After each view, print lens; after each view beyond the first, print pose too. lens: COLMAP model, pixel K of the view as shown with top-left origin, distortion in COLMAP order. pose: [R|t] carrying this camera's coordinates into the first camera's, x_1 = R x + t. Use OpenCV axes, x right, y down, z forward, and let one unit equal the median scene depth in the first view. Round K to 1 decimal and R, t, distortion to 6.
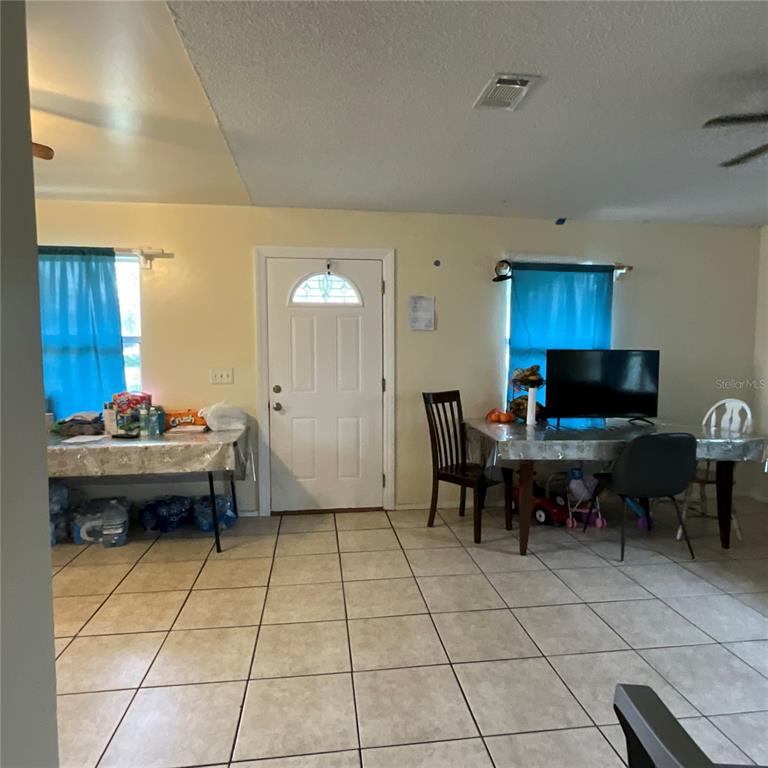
lens RADIAL K [[503.0, 0, 384.0], [0, 503.0, 384.0], [0, 0, 1]] dist [-0.006654, -0.000574]
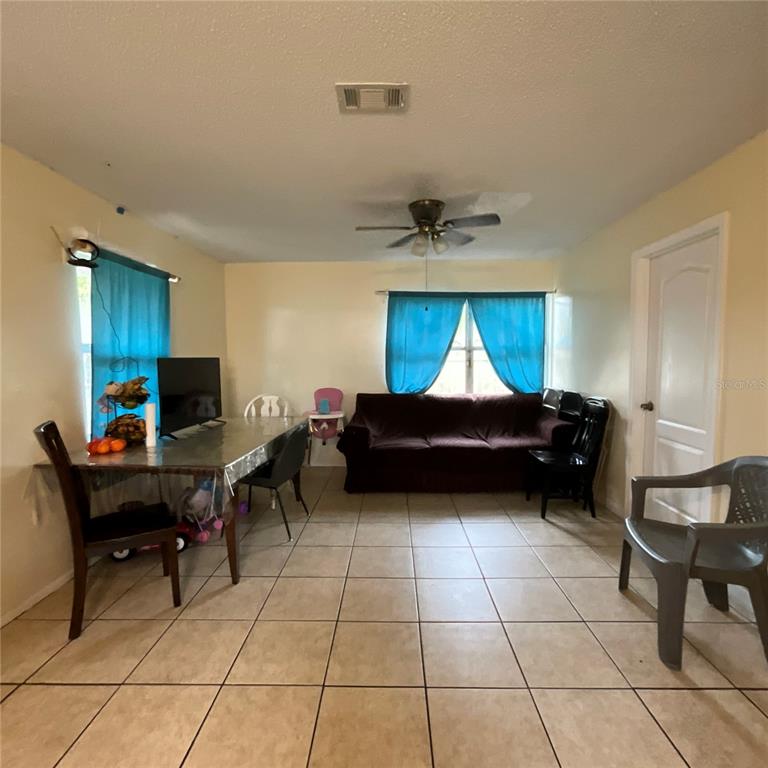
lens RADIAL K [[416.2, 0, 384.0], [0, 416.2, 384.0], [0, 0, 1]] dist [-0.003433, 0.003835]
pose [[0.164847, -0.071339, 0.983736, -0.329029], [0.074853, 0.995409, 0.059642, -0.036416], [-0.983475, 0.063804, 0.169430, 0.488268]]
